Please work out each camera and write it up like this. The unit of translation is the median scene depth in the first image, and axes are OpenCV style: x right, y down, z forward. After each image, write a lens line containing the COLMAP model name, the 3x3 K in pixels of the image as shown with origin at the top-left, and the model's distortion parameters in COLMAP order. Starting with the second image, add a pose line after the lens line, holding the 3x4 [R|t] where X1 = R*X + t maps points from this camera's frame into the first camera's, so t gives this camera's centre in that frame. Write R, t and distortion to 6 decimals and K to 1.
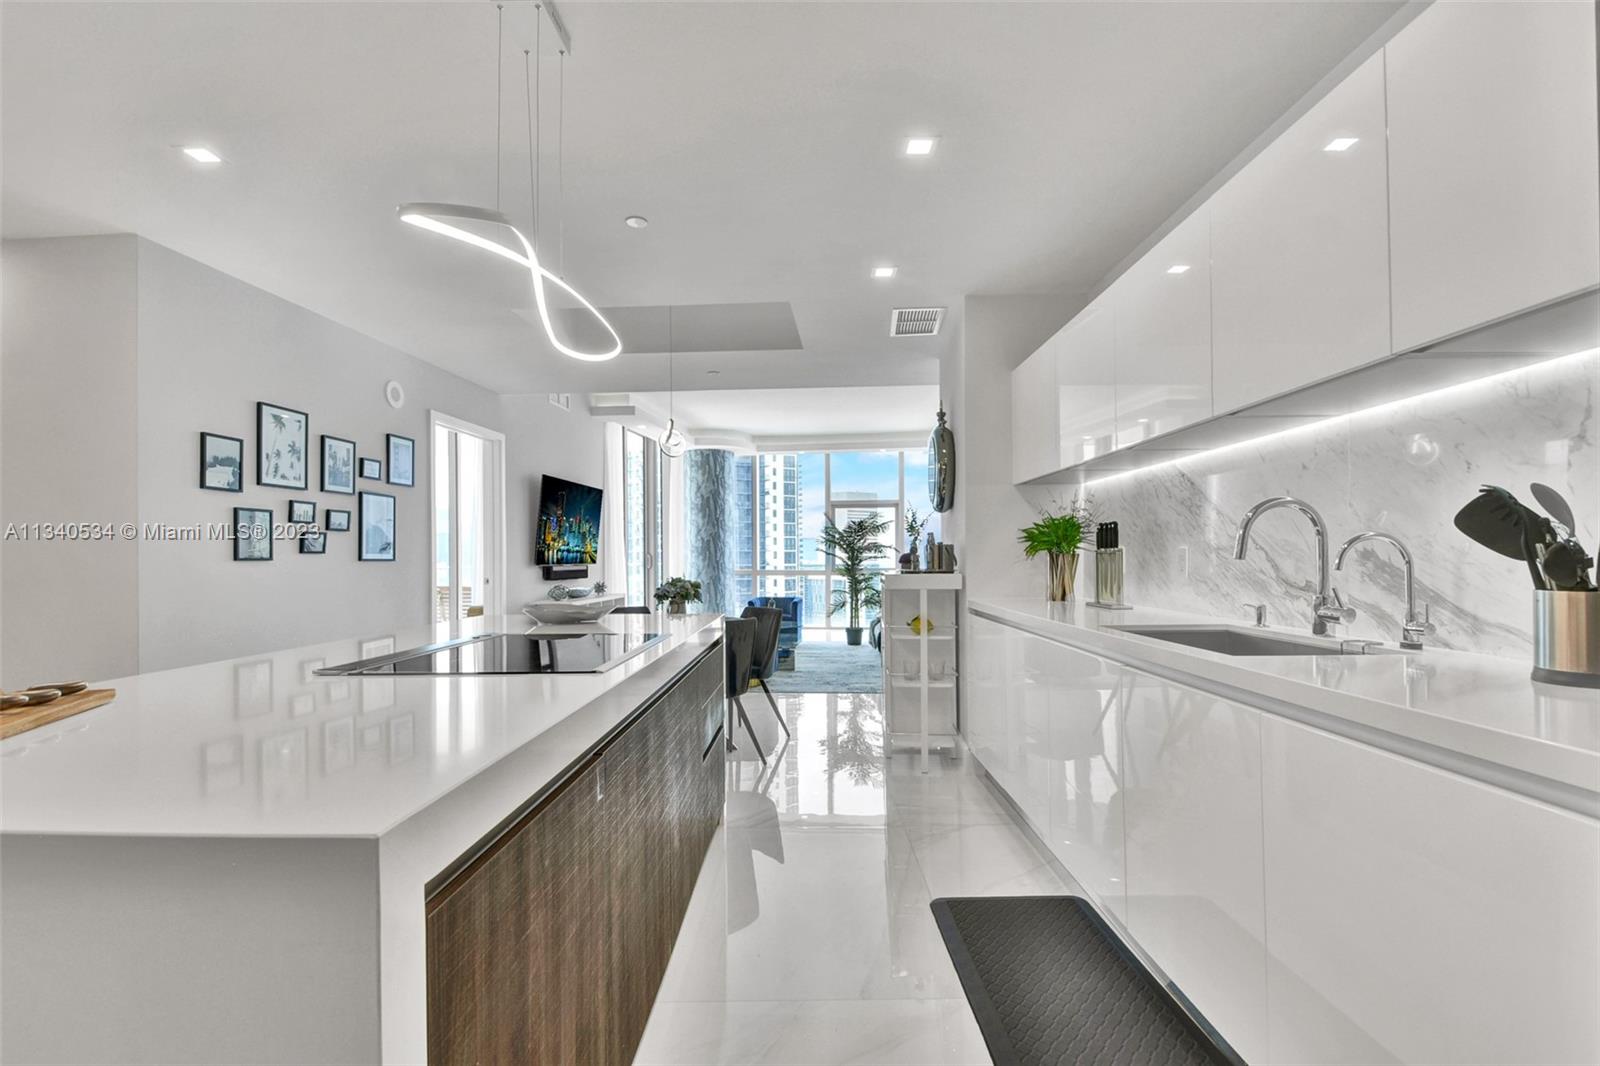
lens RADIAL K [[729.9, 0, 810.8], [0, 729.9, 558.4], [0, 0, 1]] dist [0.019321, -0.023819]
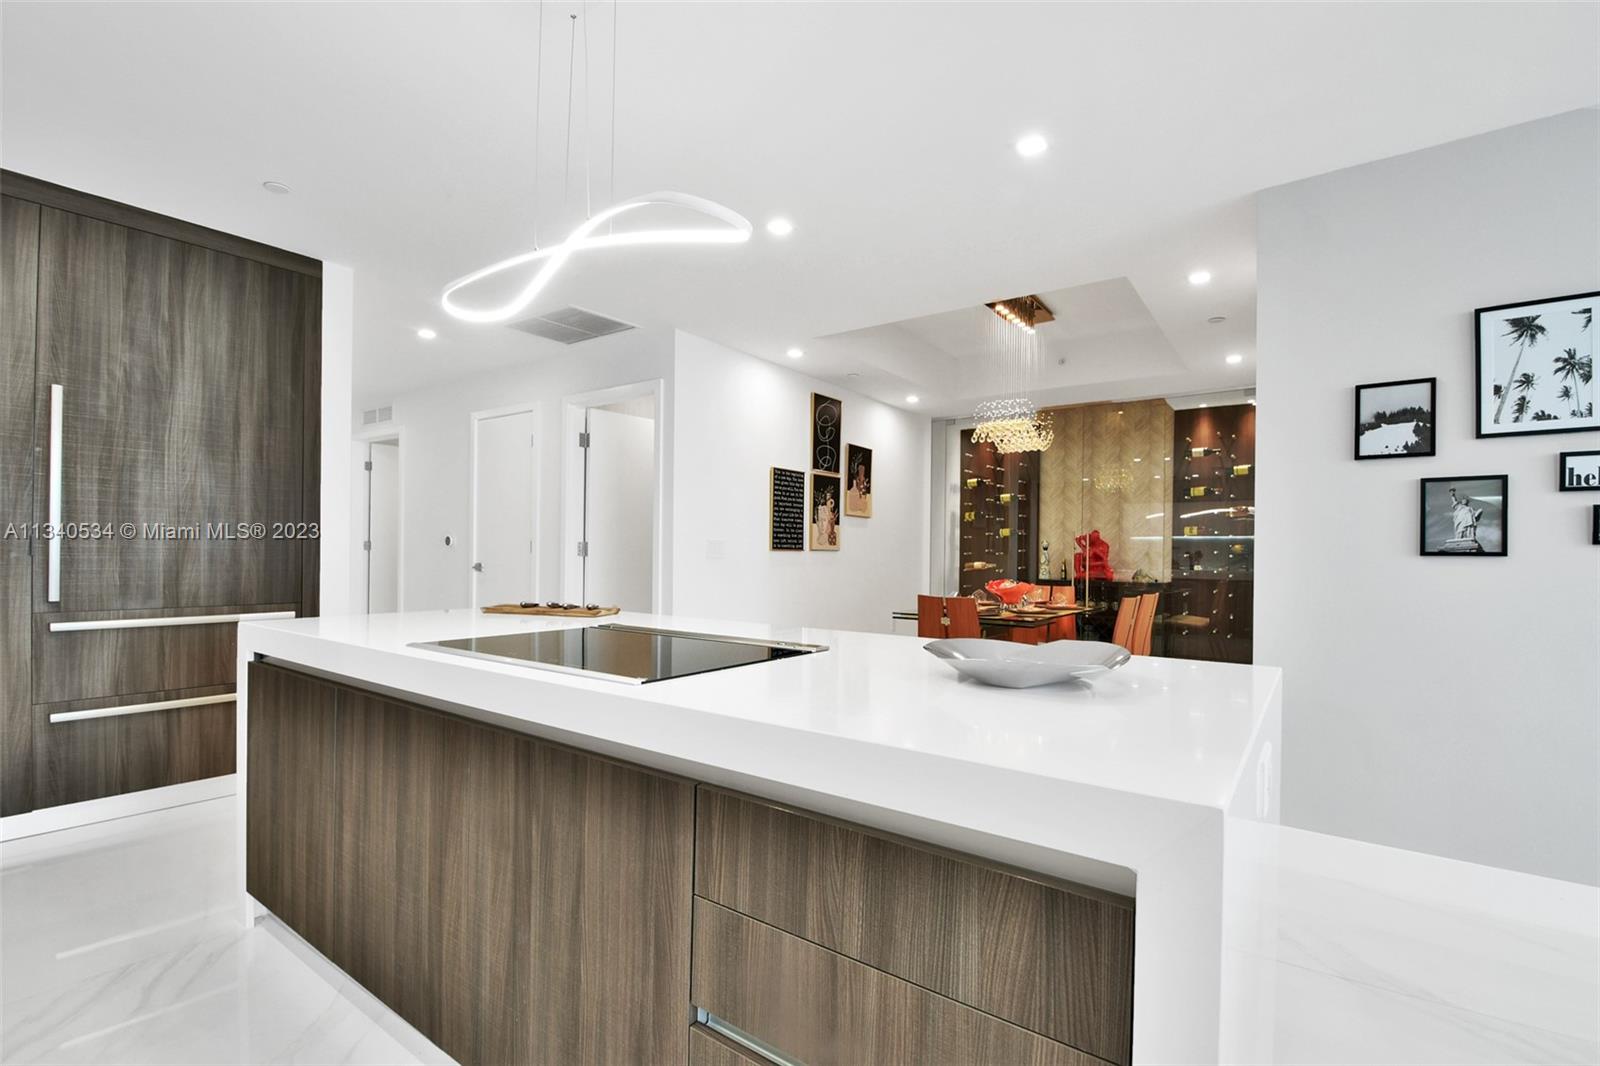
lens RADIAL K [[729.9, 0, 810.8], [0, 729.9, 558.4], [0, 0, 1]] dist [0.019321, -0.023819]
pose [[-0.588682, 0.004378, -0.808353, 0.101046], [-0.007660, 0.999910, 0.010994, 0.002171], [0.808328, 0.012664, -0.588596, 0.834526]]
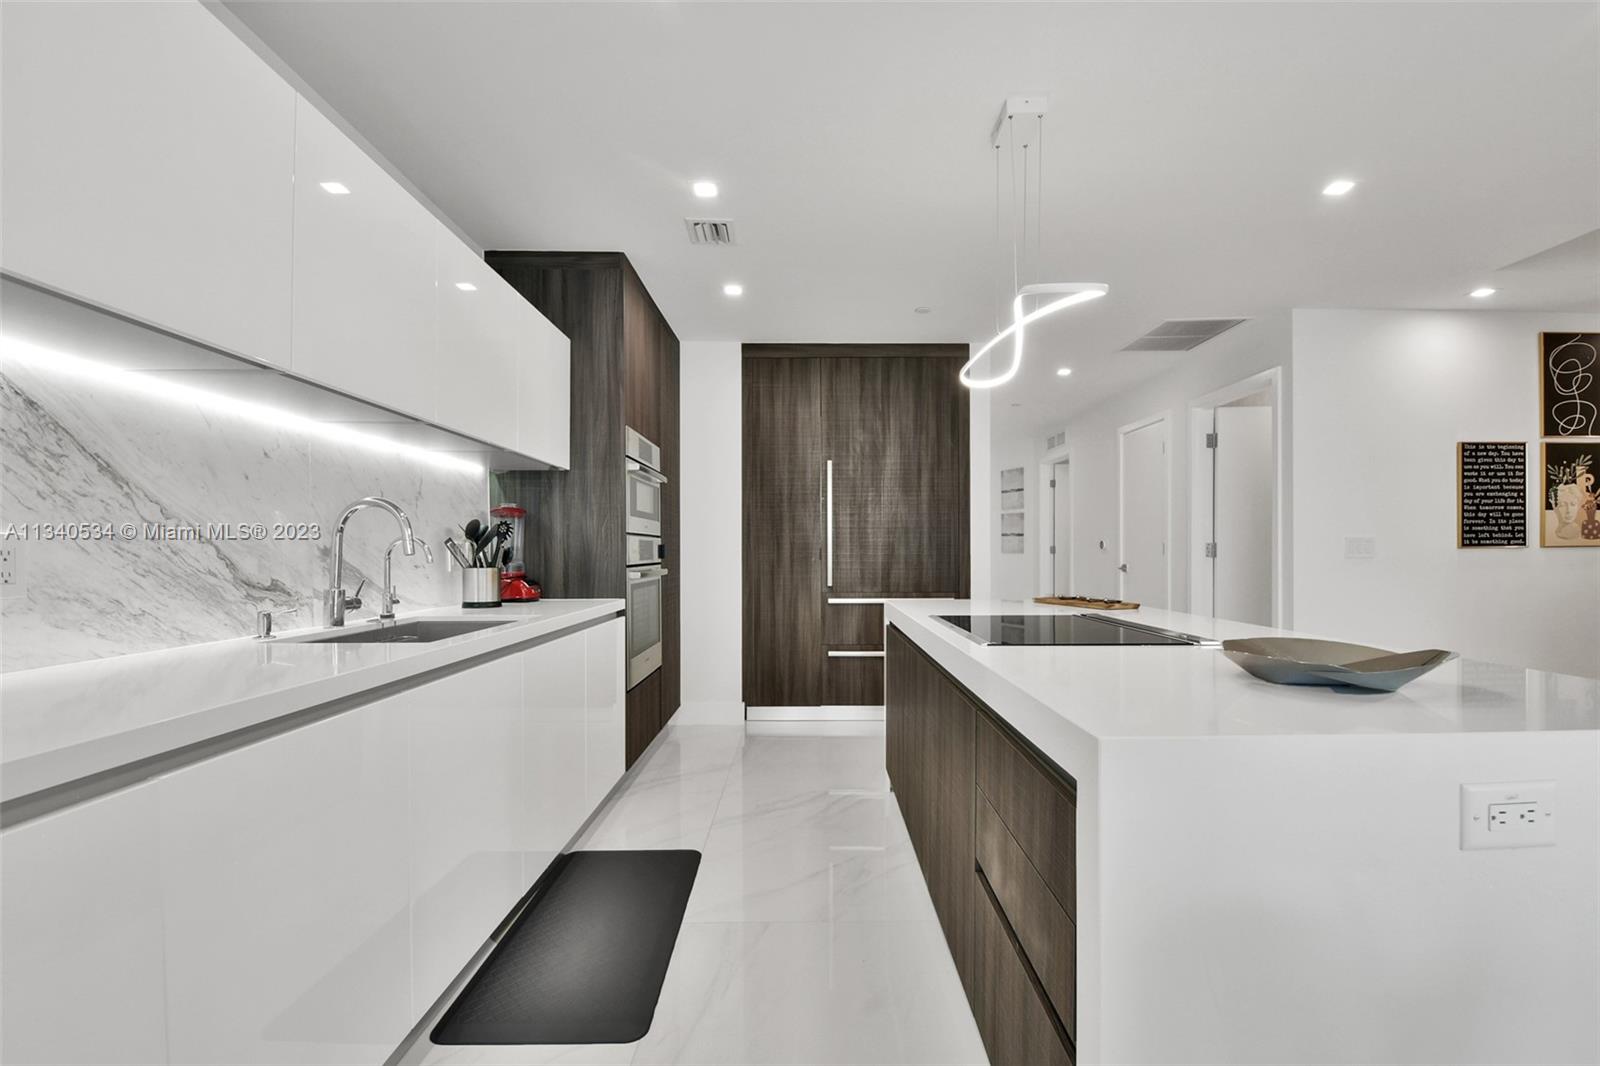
lens RADIAL K [[729.9, 0, 810.8], [0, 729.9, 558.4], [0, 0, 1]] dist [0.019321, -0.023819]
pose [[-0.999938, 0.008993, 0.006604, -0.002763], [0.009042, 0.999931, 0.007454, 0.001717], [-0.006537, 0.007514, -0.999950, 1.035558]]
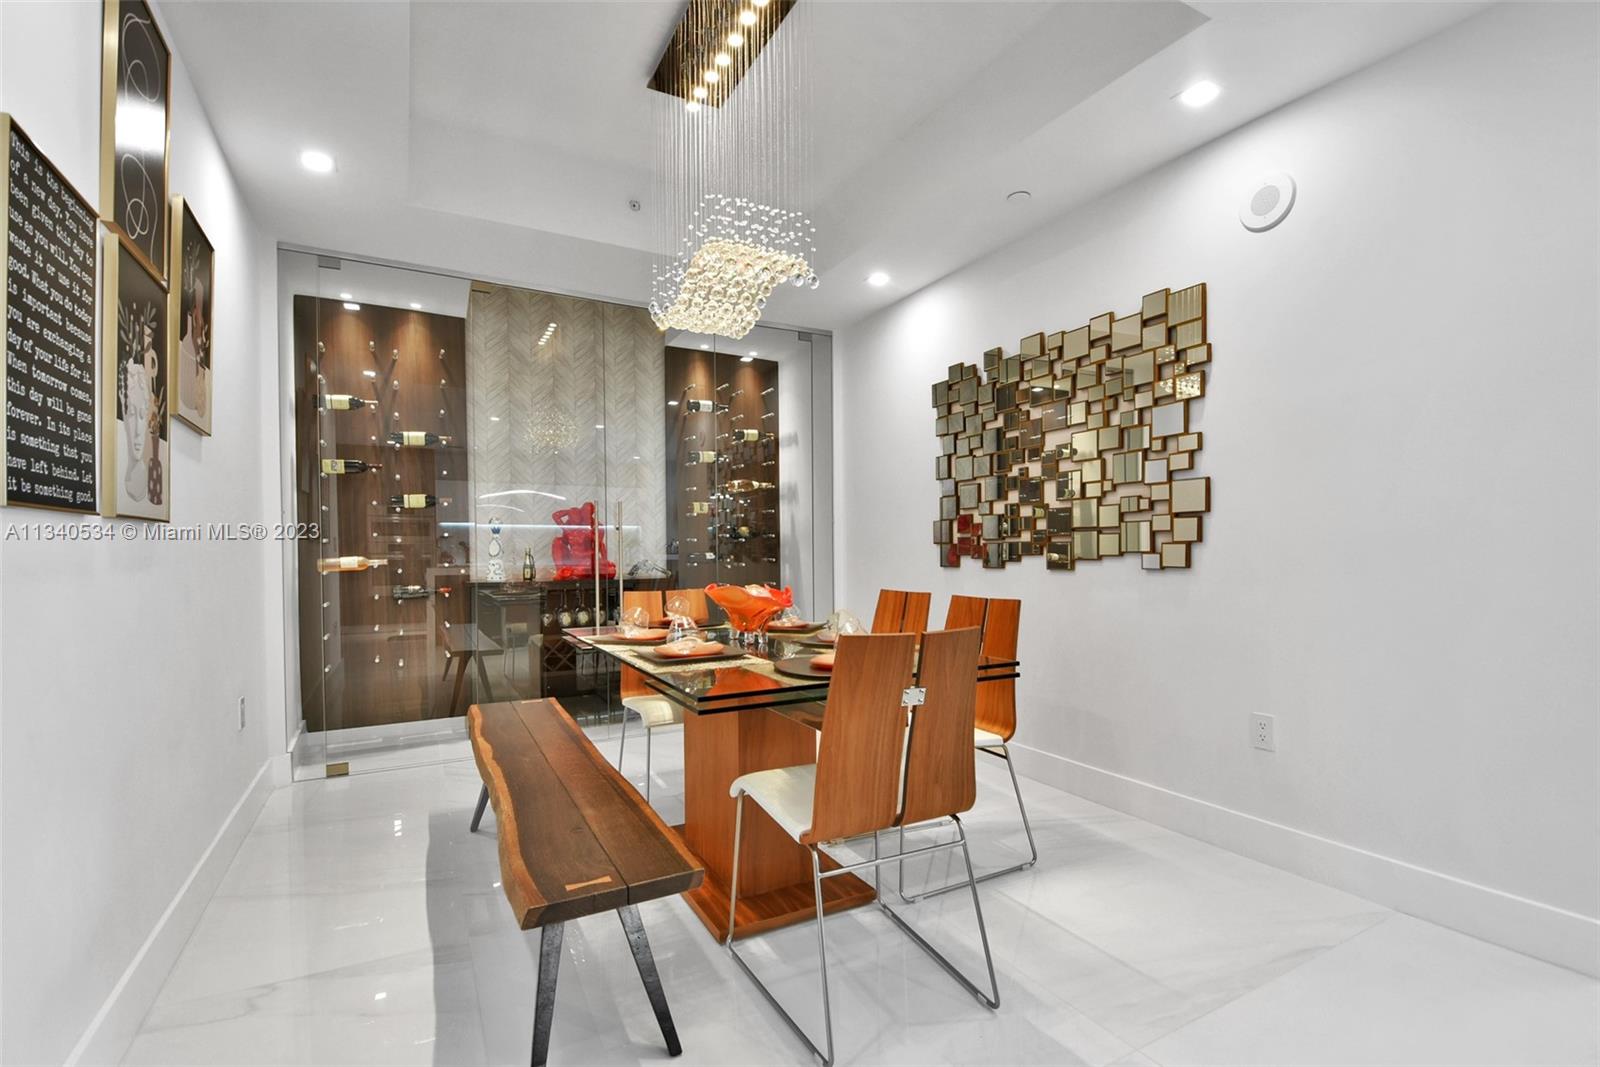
lens RADIAL K [[723.6, 0, 809.4], [0, 723.6, 569.1], [0, 0, 1]] dist [0.019768, -0.000013]
pose [[0.477064, 0.024368, -0.878530, -0.534954], [0.006509, 0.999490, 0.031258, 0.019813], [0.878844, -0.020631, 0.476663, 0.130259]]
